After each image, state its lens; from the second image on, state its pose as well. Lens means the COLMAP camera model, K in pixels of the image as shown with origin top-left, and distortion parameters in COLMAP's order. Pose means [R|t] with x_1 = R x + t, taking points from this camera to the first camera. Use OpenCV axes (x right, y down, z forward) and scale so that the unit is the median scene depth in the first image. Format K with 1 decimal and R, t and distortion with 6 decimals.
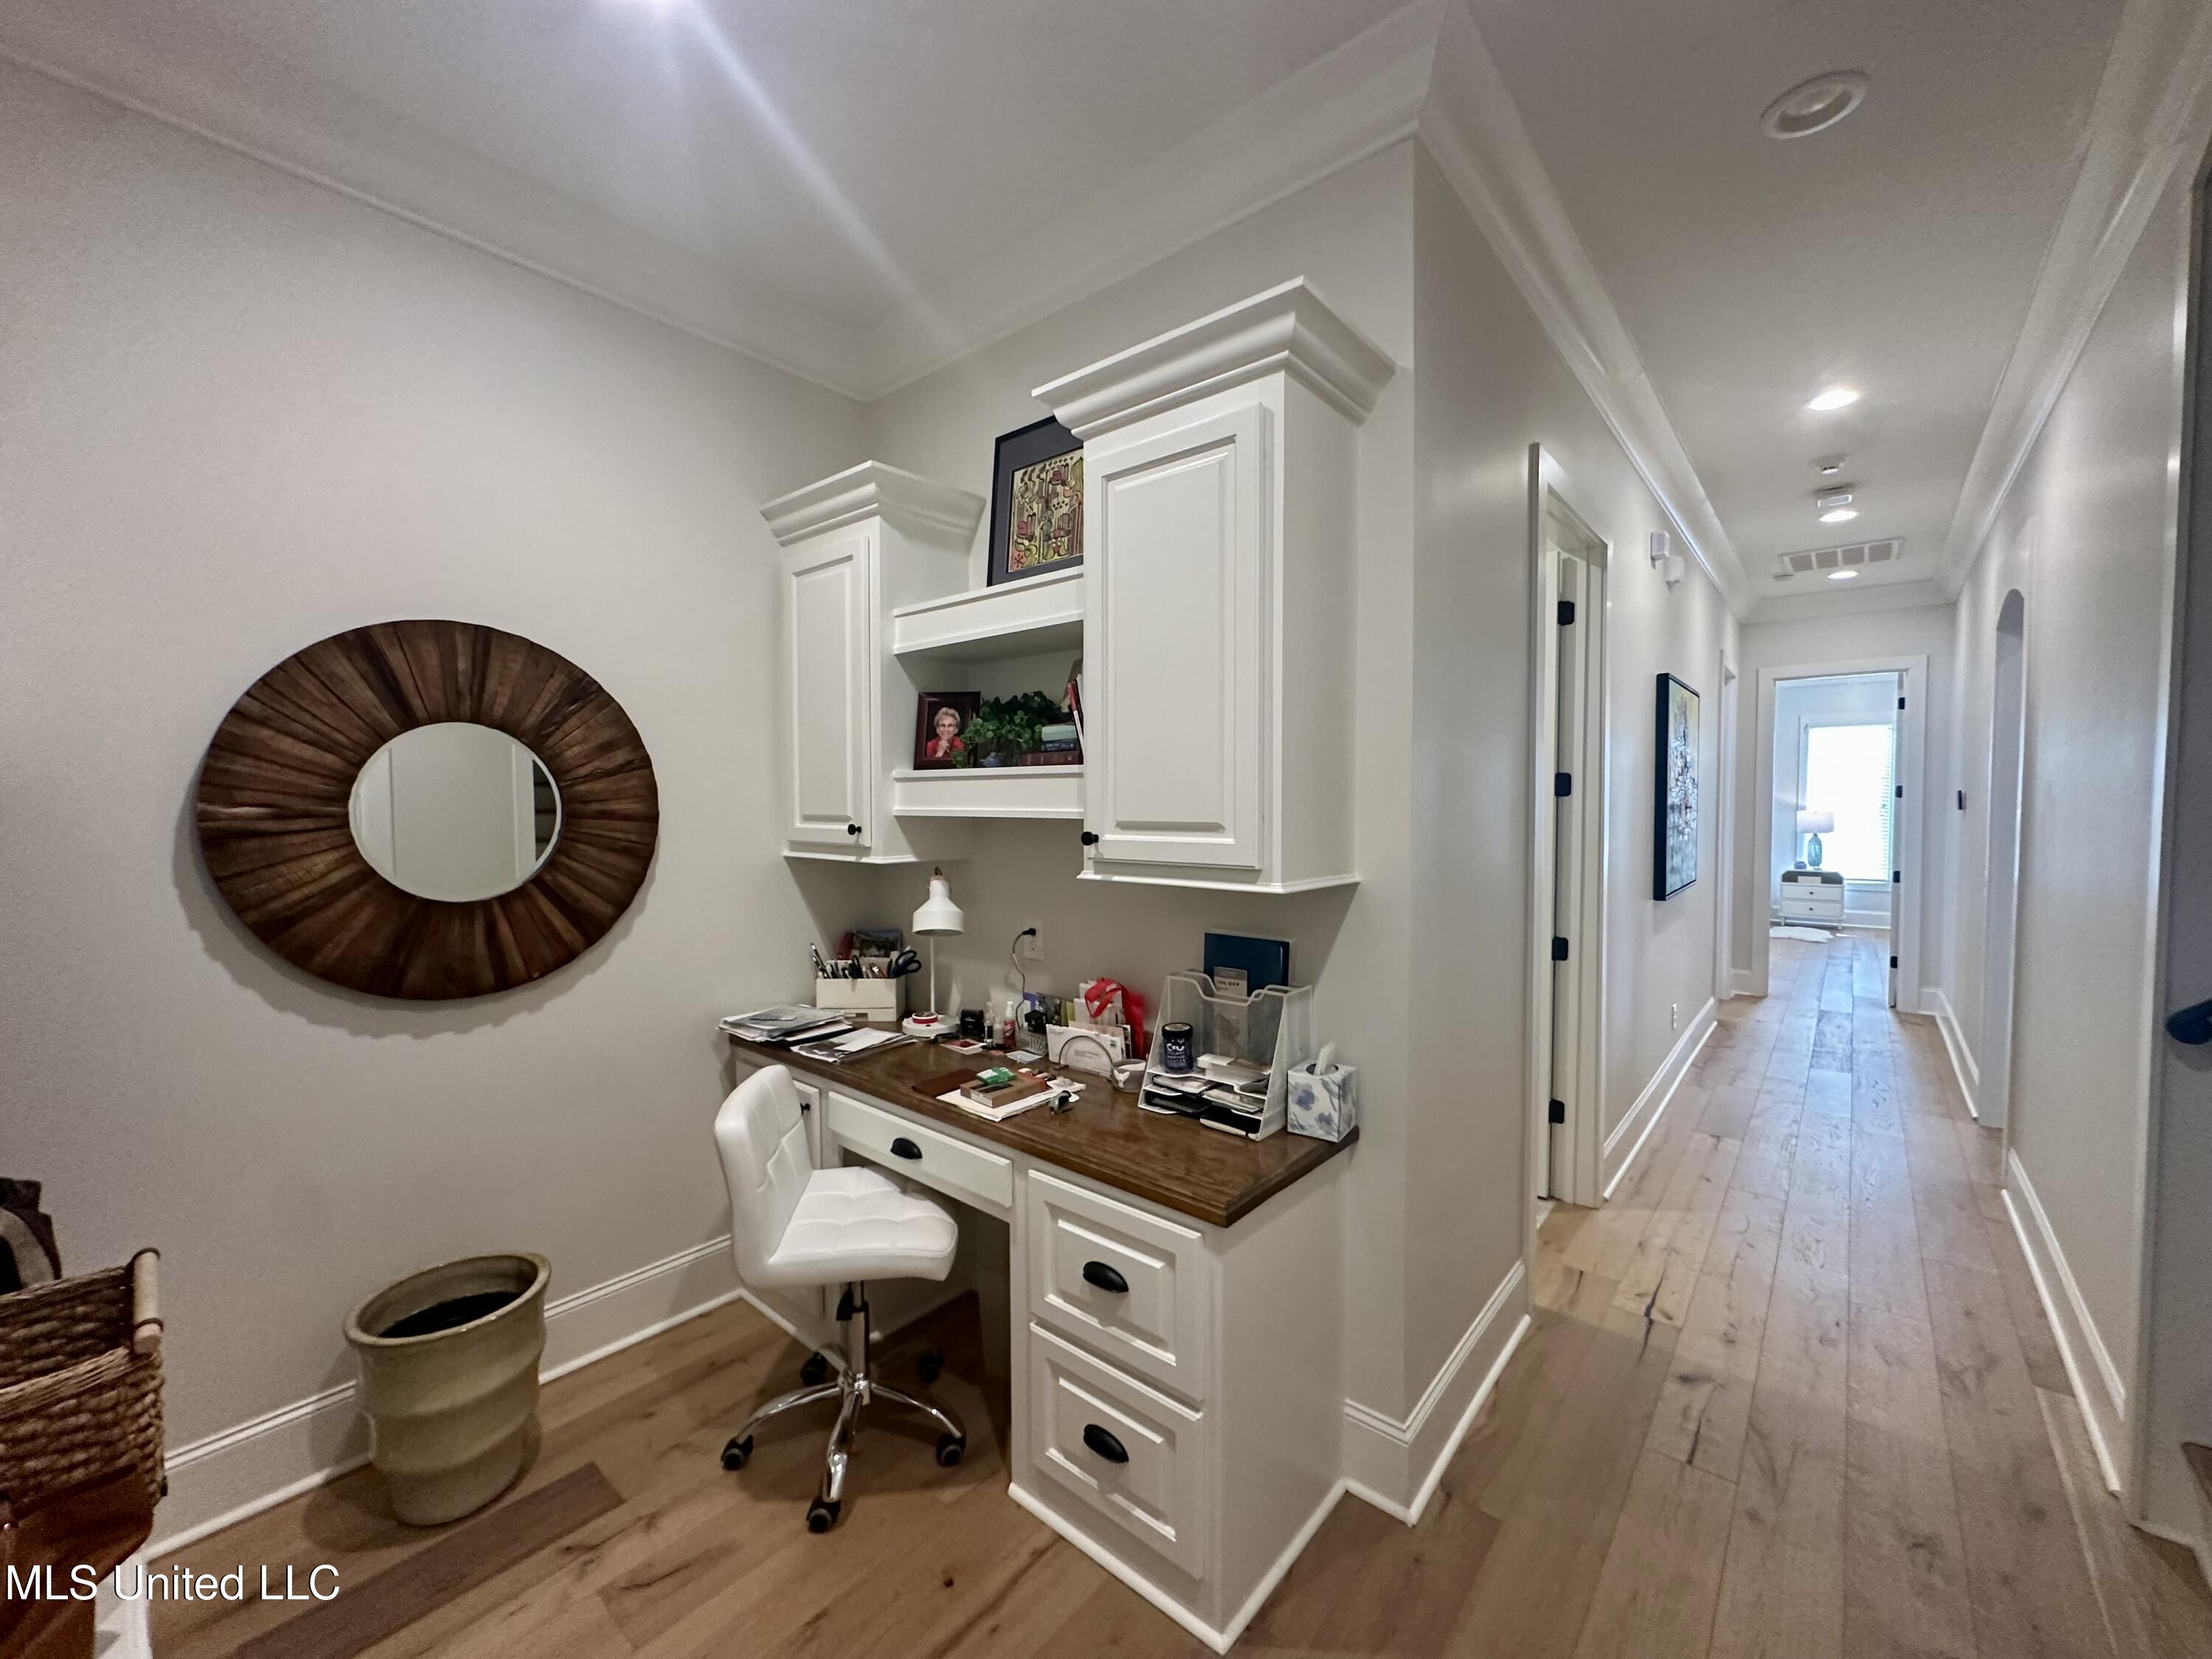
lens RADIAL K [[887.0, 0, 1098.8], [0, 887.0, 828.0], [0, 0, 1]] dist [-0.003523, -0.000237]
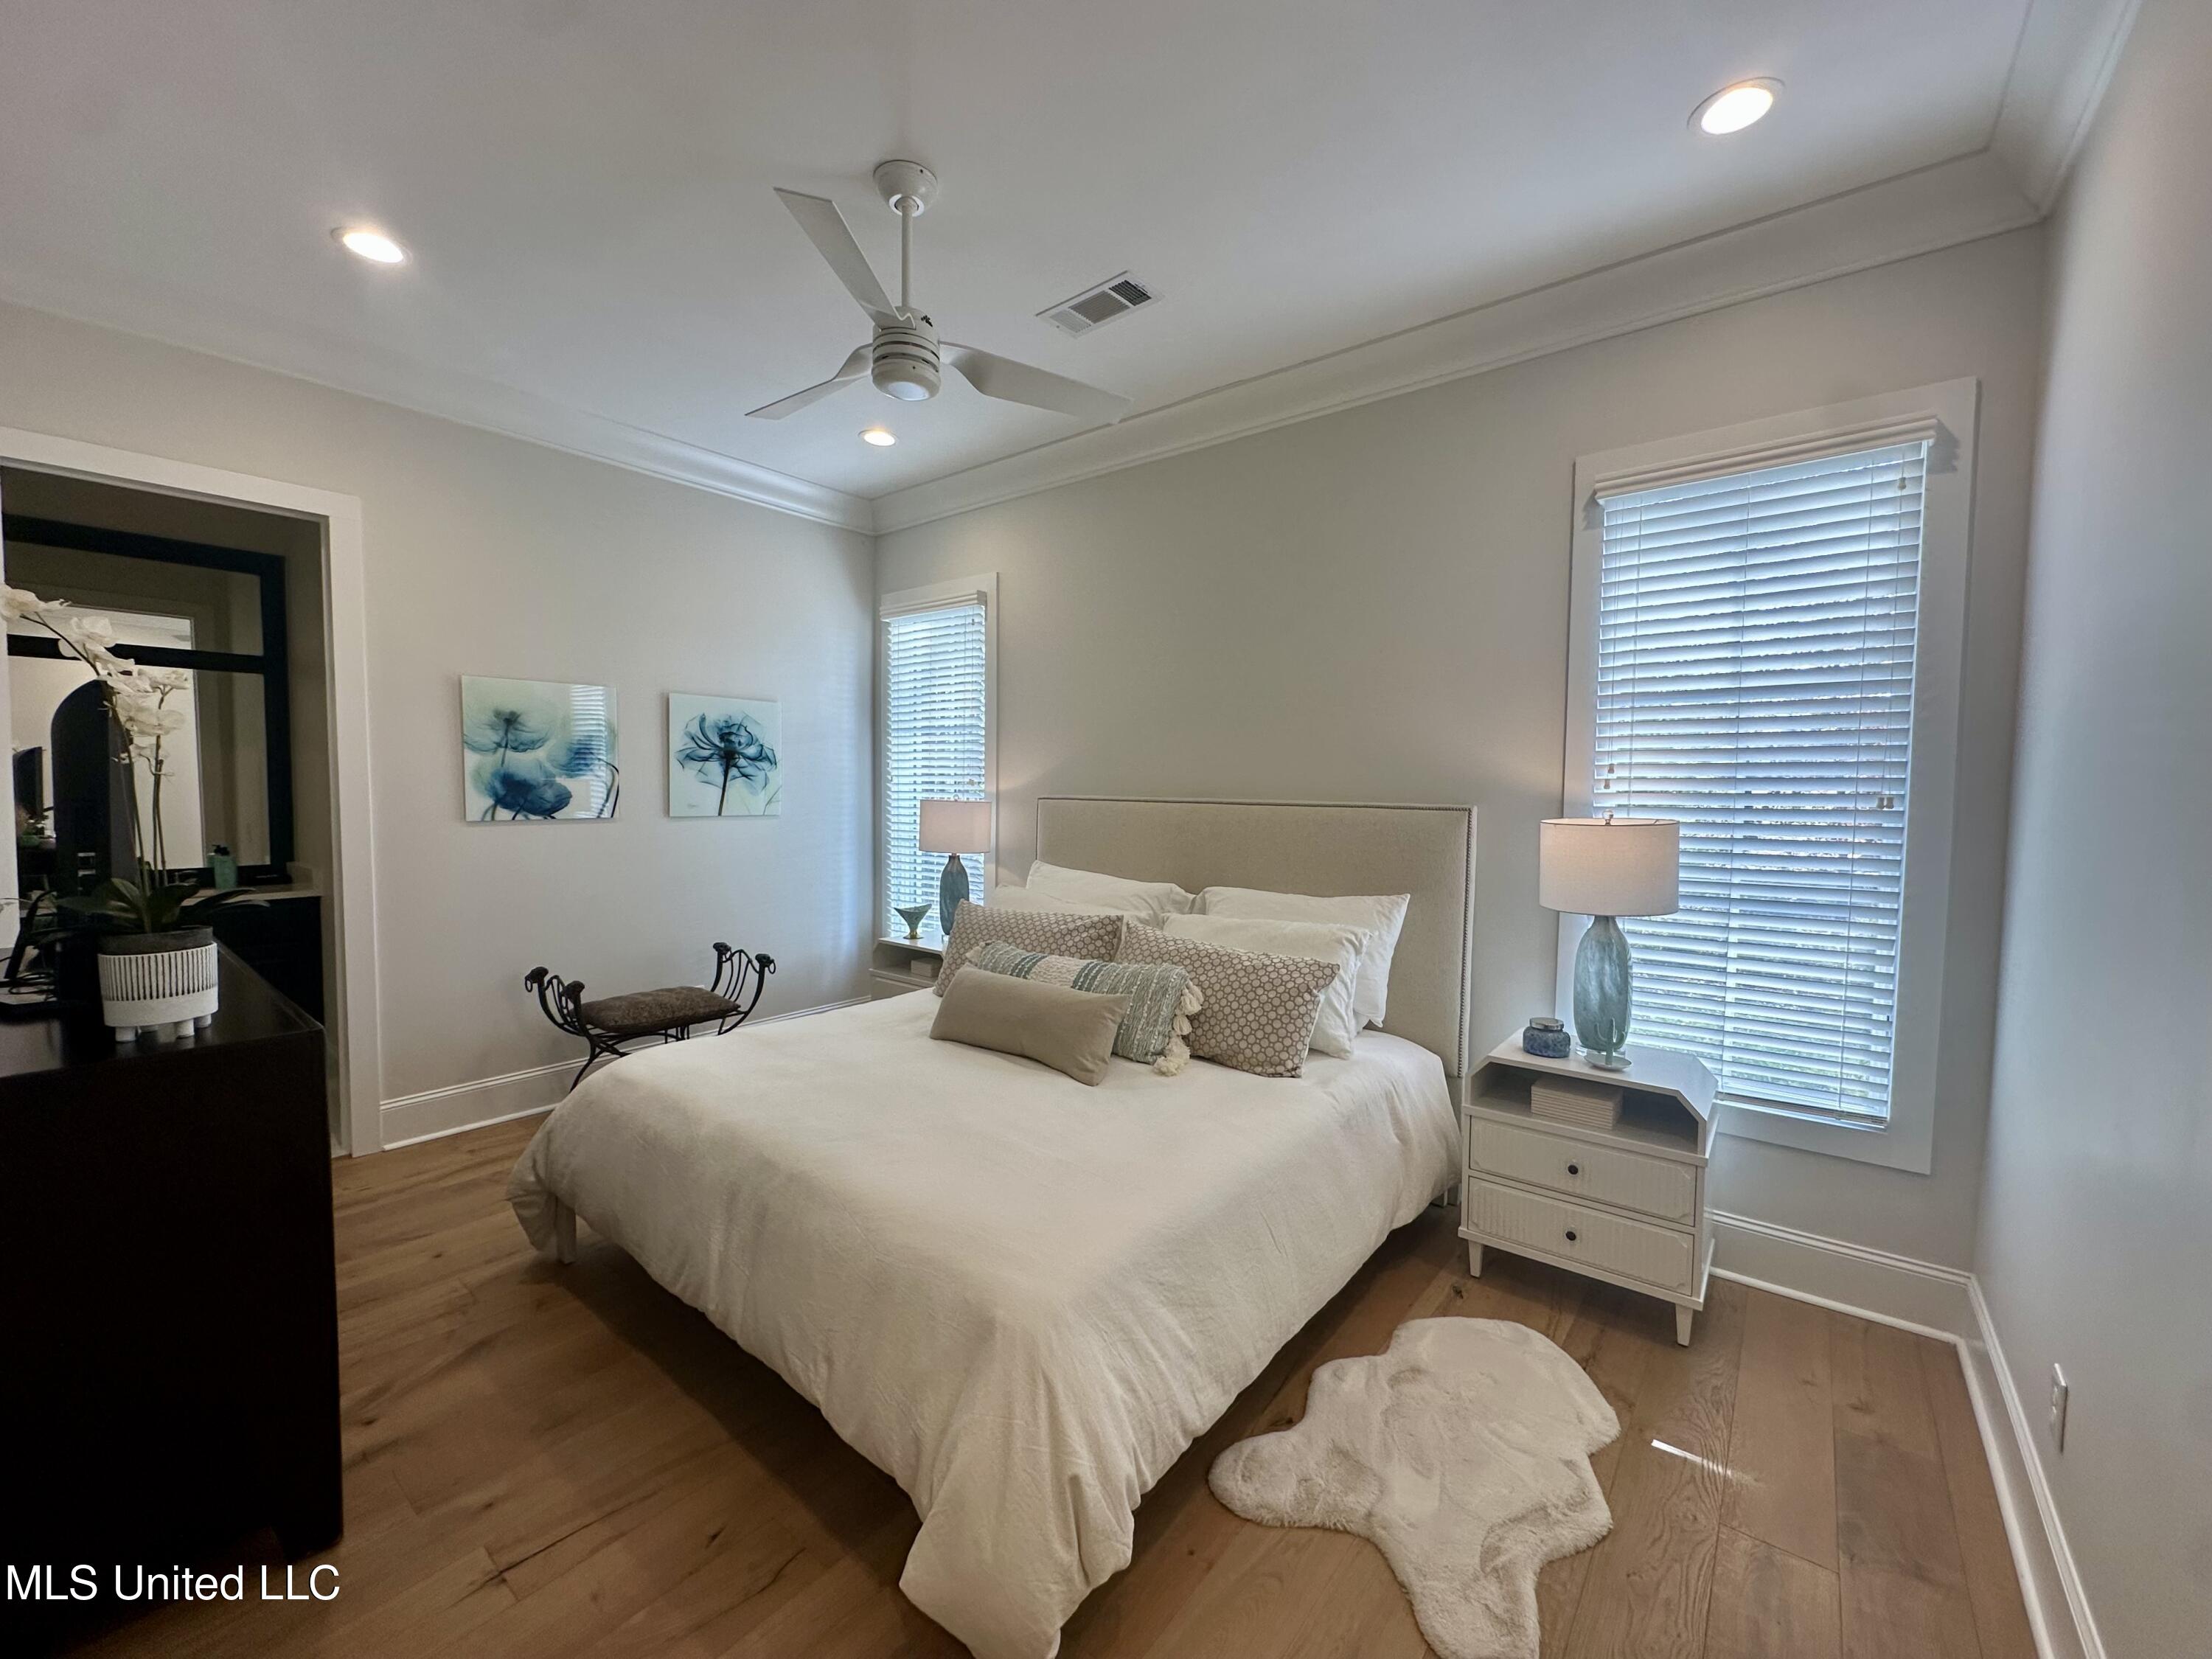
lens RADIAL K [[887.0, 0, 1110.5], [0, 887.0, 837.3], [0, 0, 1]] dist [-0.003523, -0.000237]
pose [[0.998413, 0.015716, 0.054086, 0.662084], [-0.017254, 0.999456, 0.028096, -0.019193], [-0.053615, -0.028985, 0.998141, 0.767412]]
